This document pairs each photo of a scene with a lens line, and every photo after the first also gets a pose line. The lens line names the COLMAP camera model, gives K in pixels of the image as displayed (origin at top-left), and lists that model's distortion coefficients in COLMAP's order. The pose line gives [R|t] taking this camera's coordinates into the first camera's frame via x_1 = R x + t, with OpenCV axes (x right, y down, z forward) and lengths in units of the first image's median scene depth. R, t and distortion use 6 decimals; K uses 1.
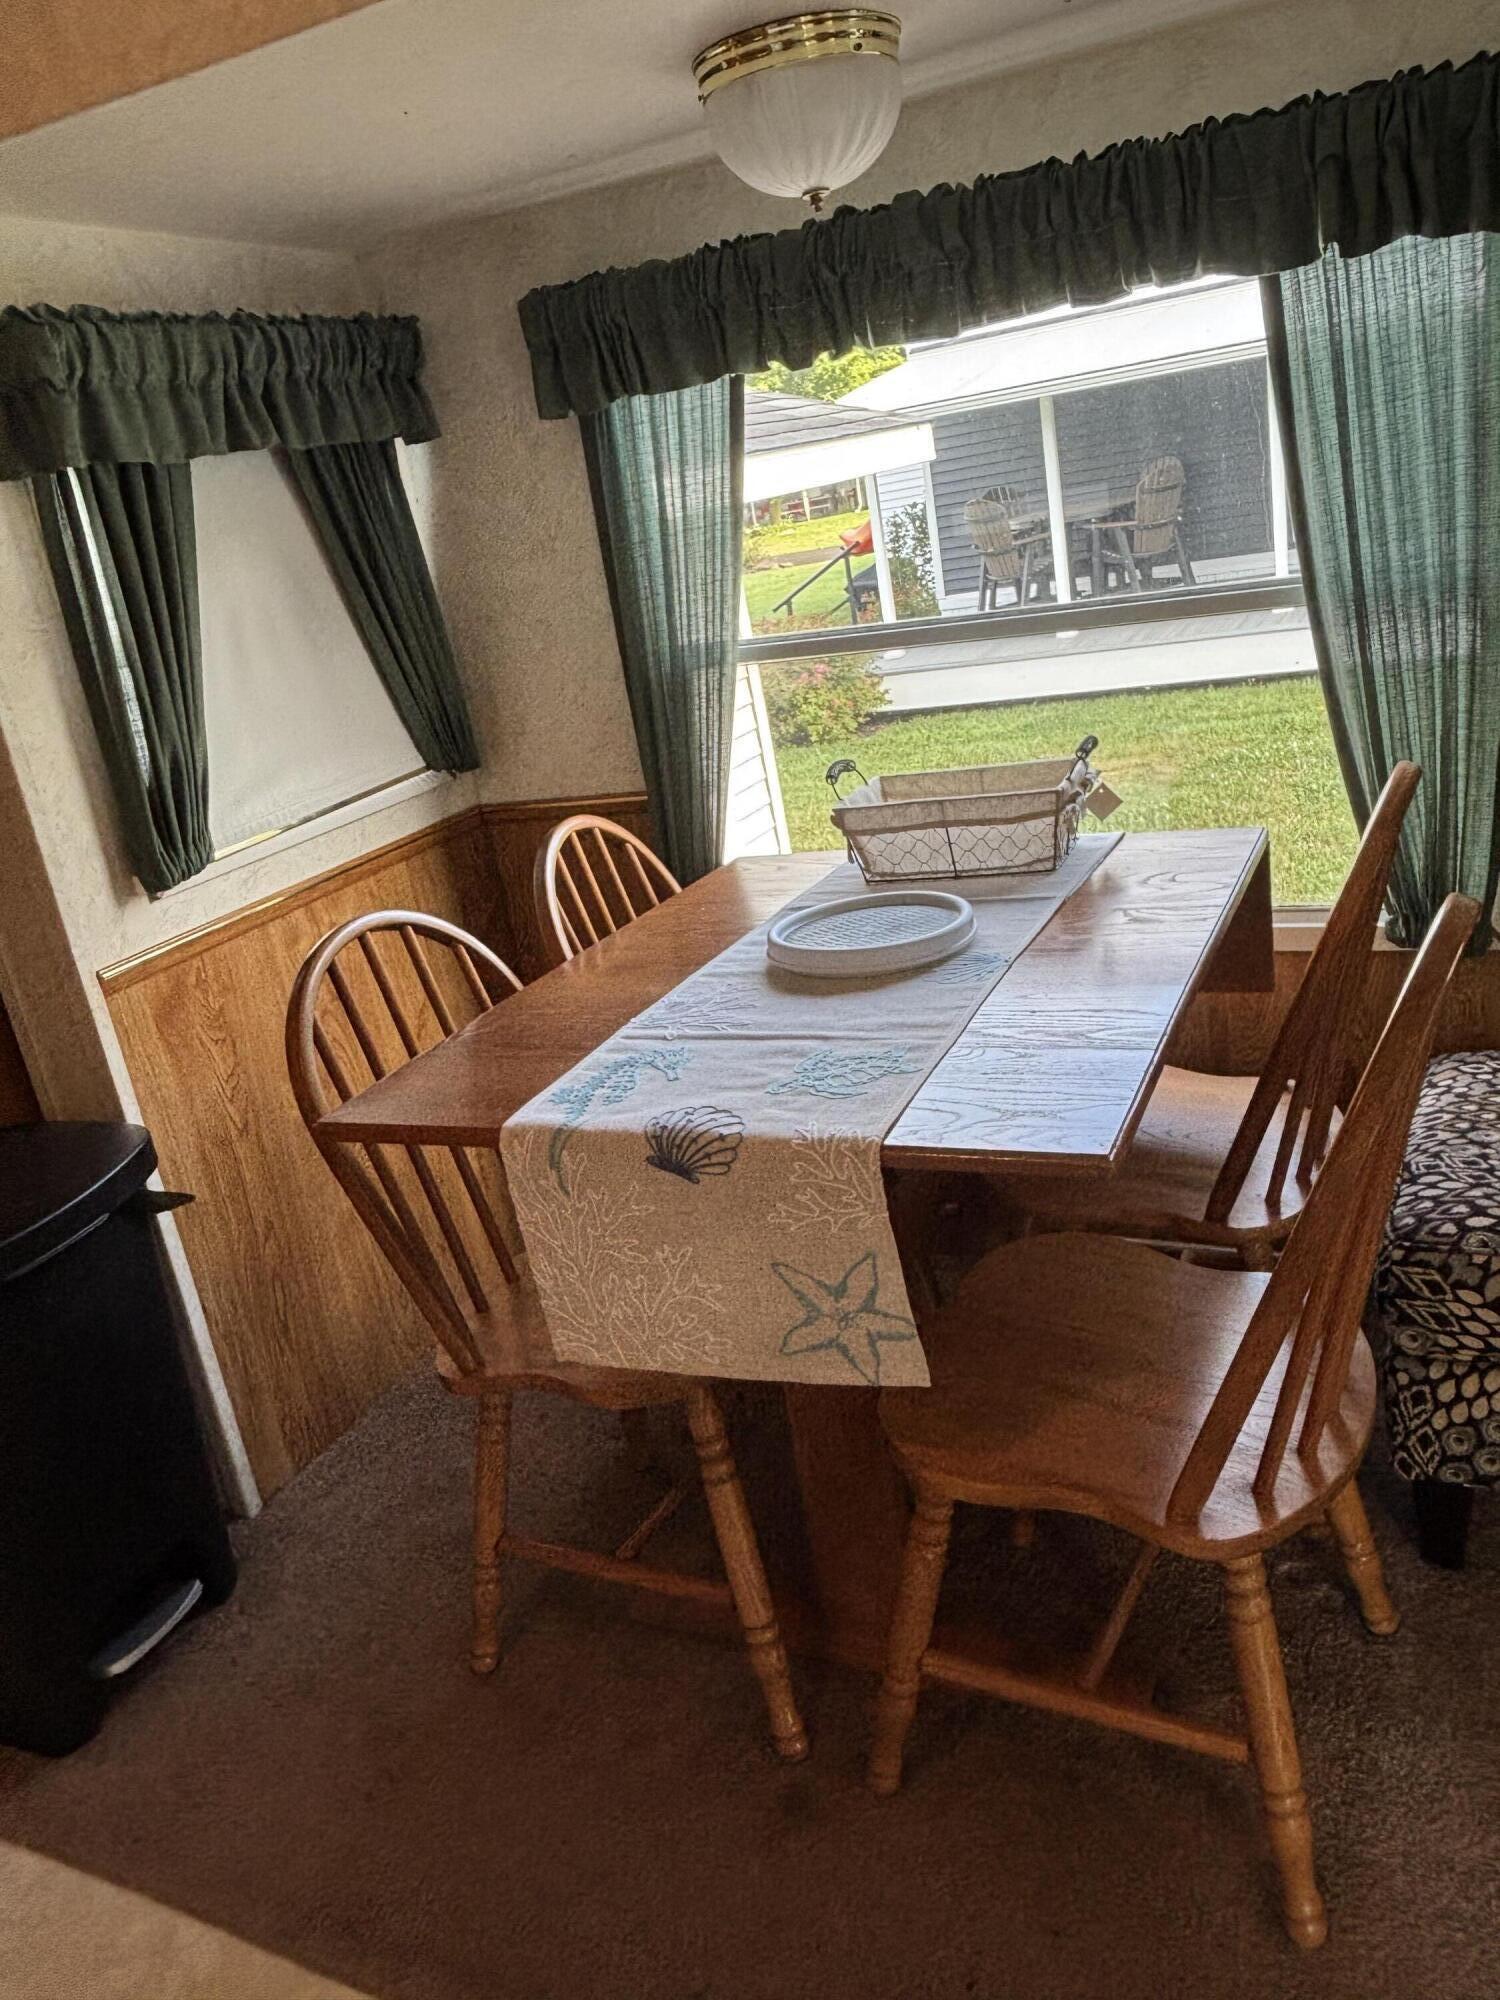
lens RADIAL K [[1477.4, 0, 727.1], [0, 1477.4, 998.5], [0, 0, 1]] dist [0.060356, -0.090161]
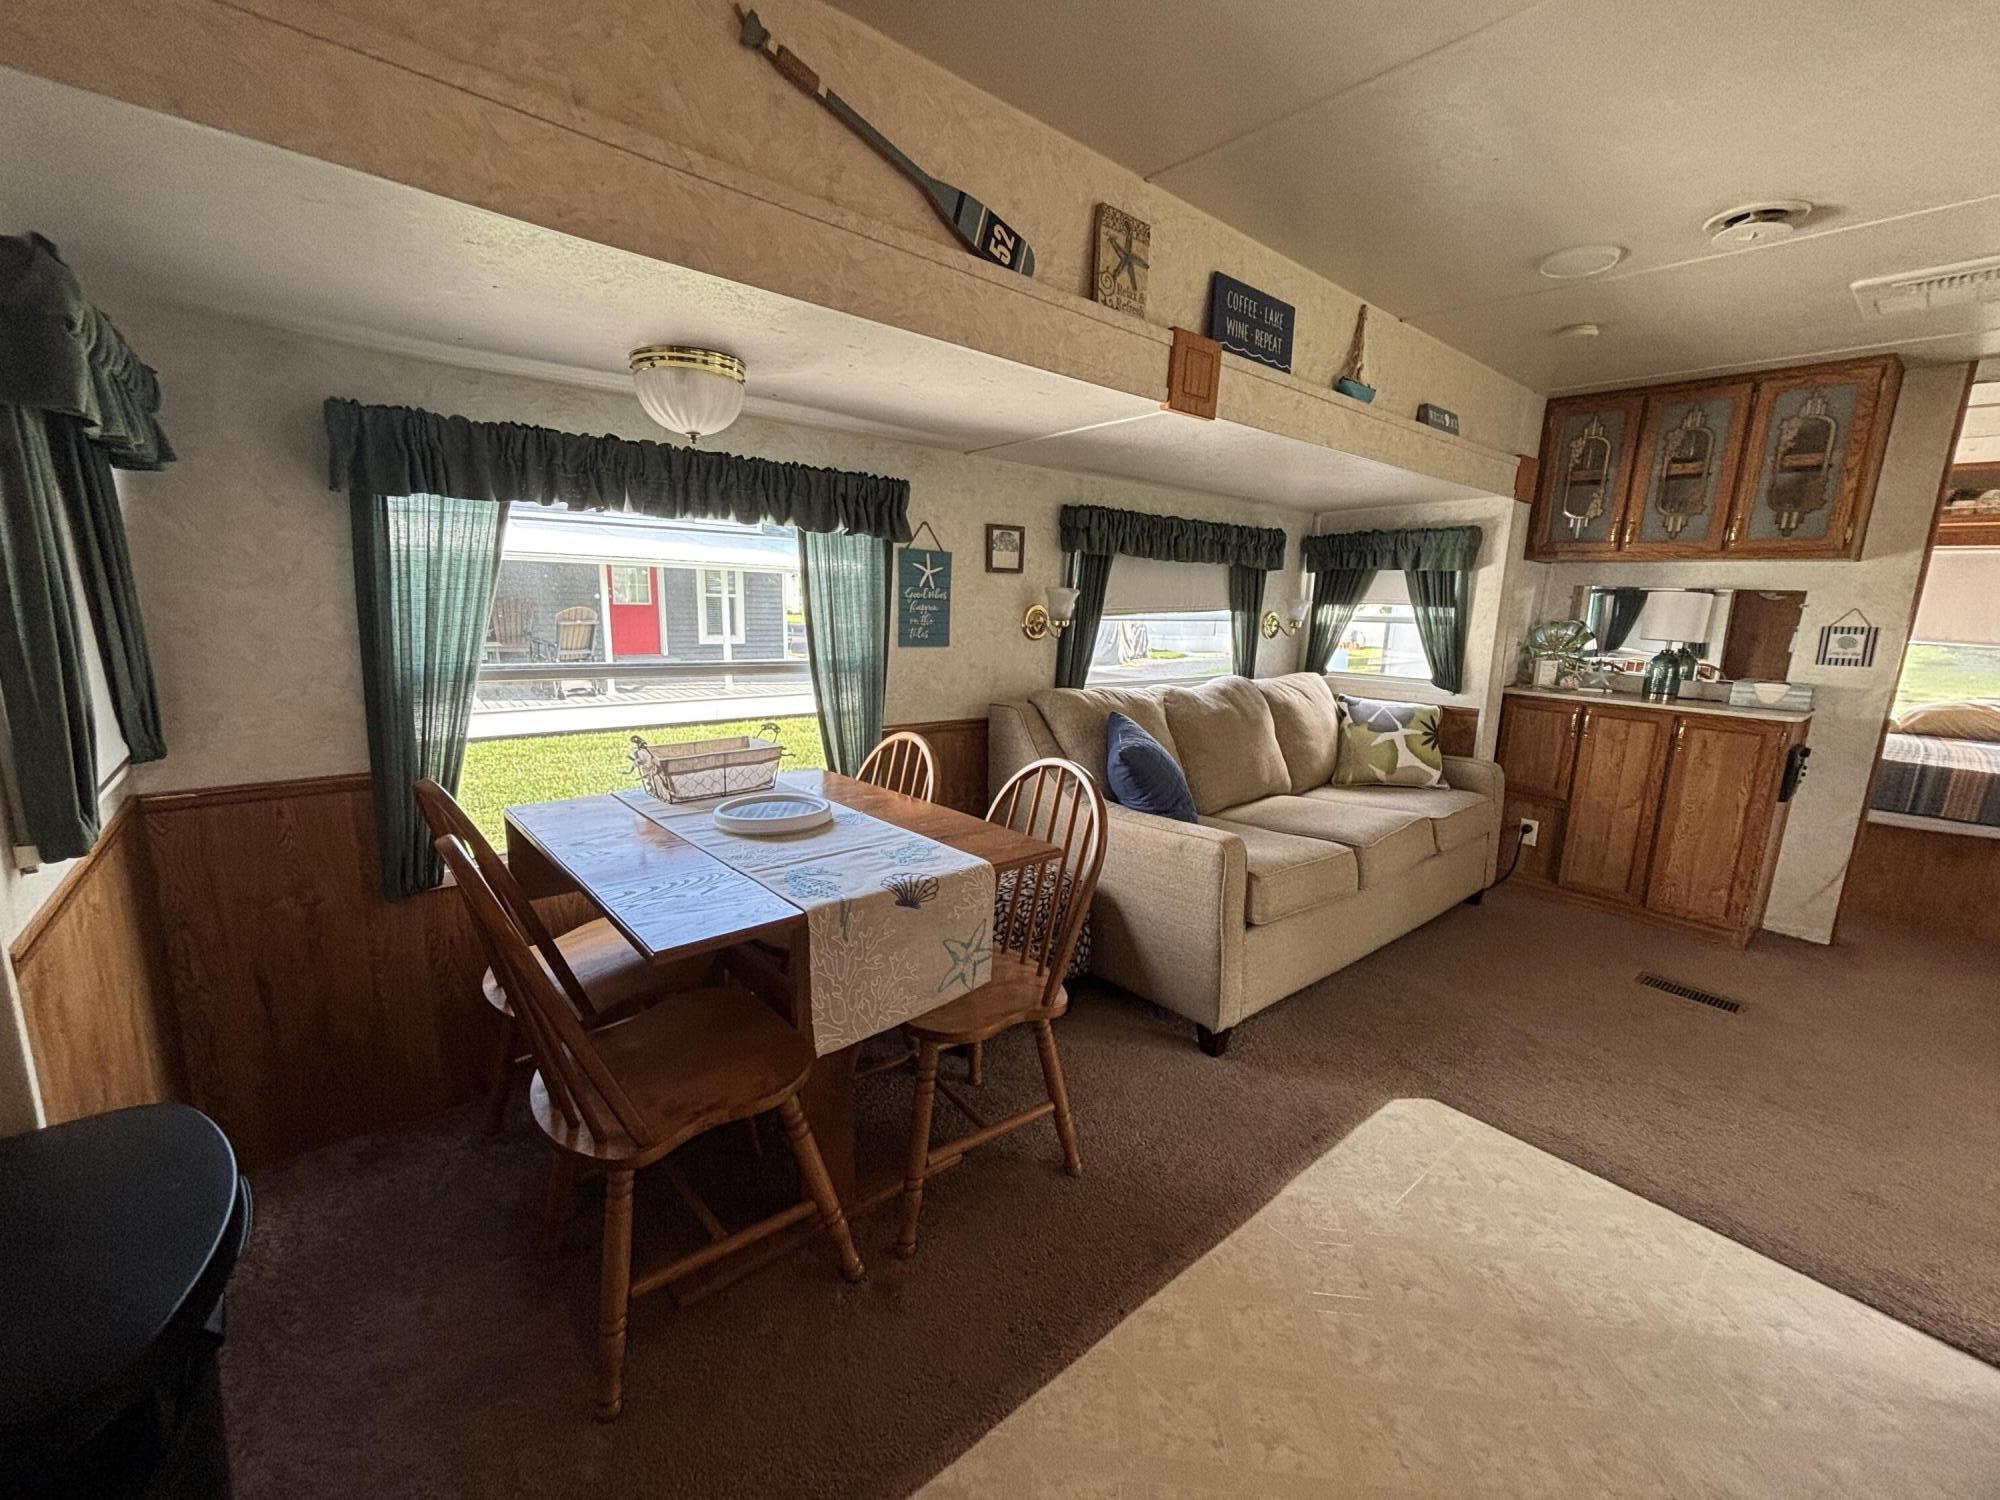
lens RADIAL K [[813.7, 0, 1004.8], [0, 813.7, 757.1], [0, 0, 1]] dist [0.000895, -0.010387]
pose [[0.392452, 0.000836, 0.919772, -0.687322], [0.202785, 0.975314, -0.087412, 0.032903], [-0.897140, 0.220821, 0.382594, 0.310396]]
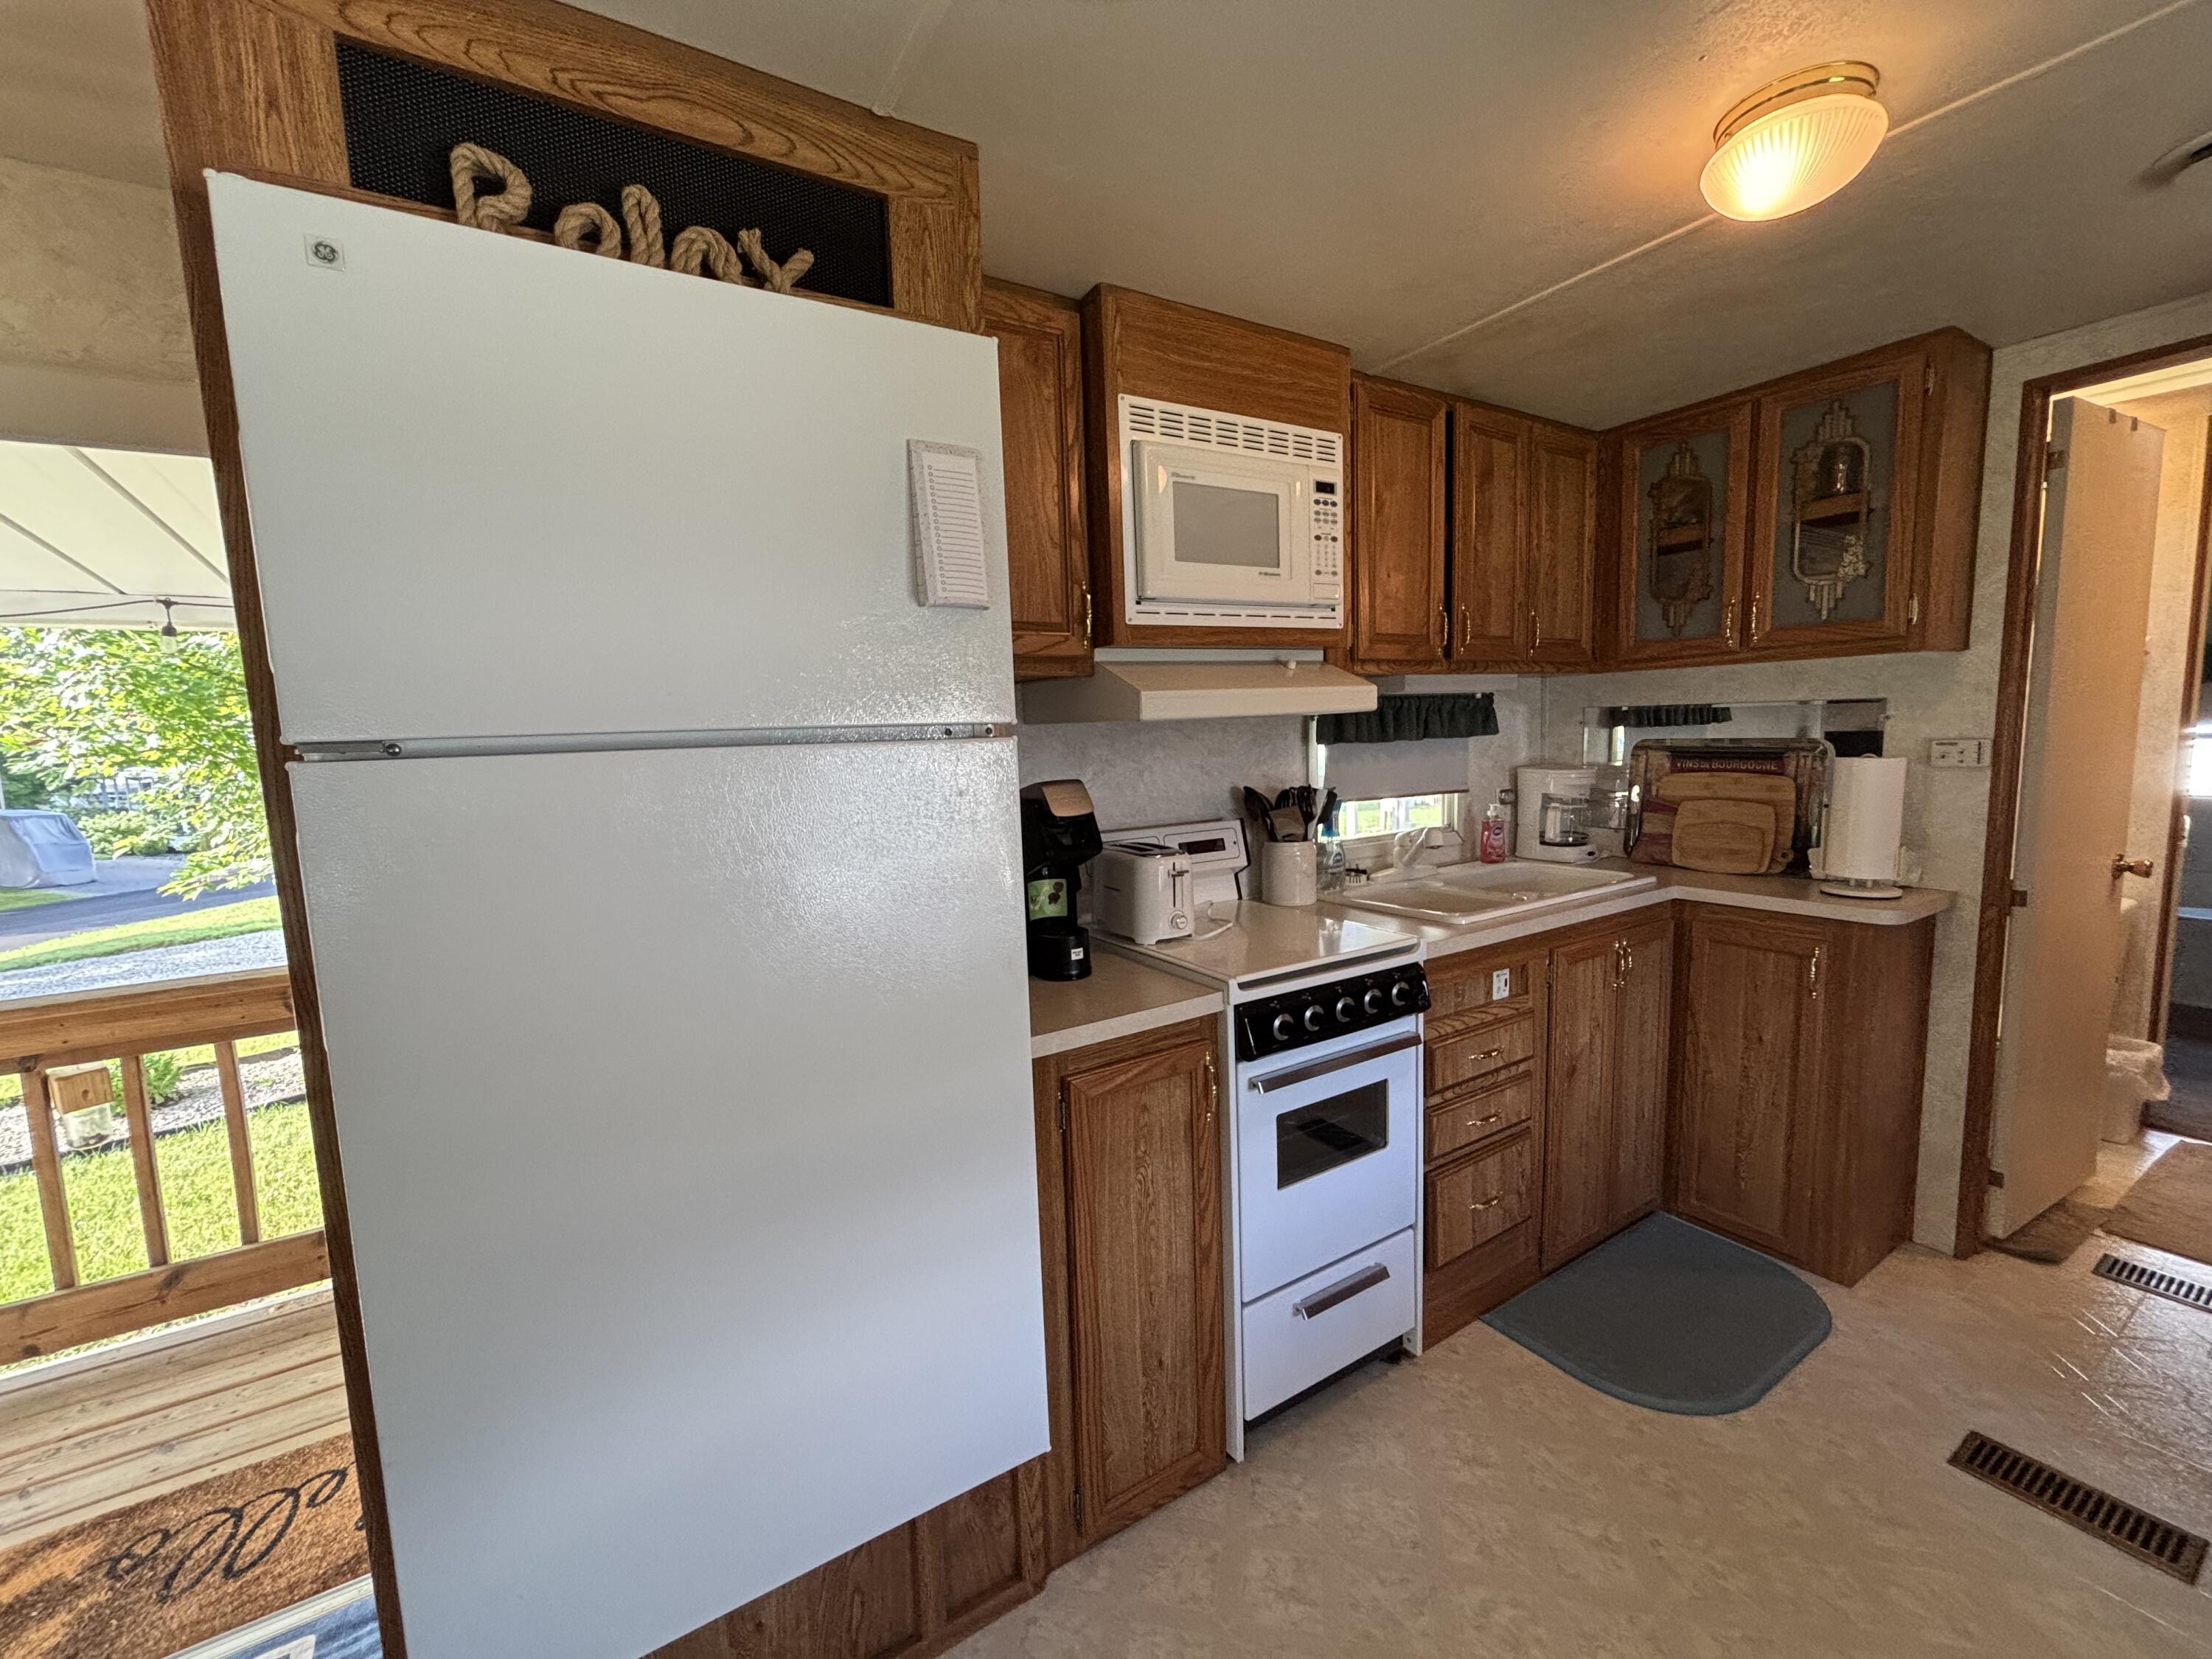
lens RADIAL K [[889.0, 0, 1100.2], [0, 889.0, 827.5], [0, 0, 1]] dist [0.001428, -0.000527]
pose [[-0.529670, 0.270555, -0.803897, 0.735209], [-0.160276, 0.898765, 0.408086, -0.273524], [0.832924, 0.344996, -0.432685, 0.237393]]
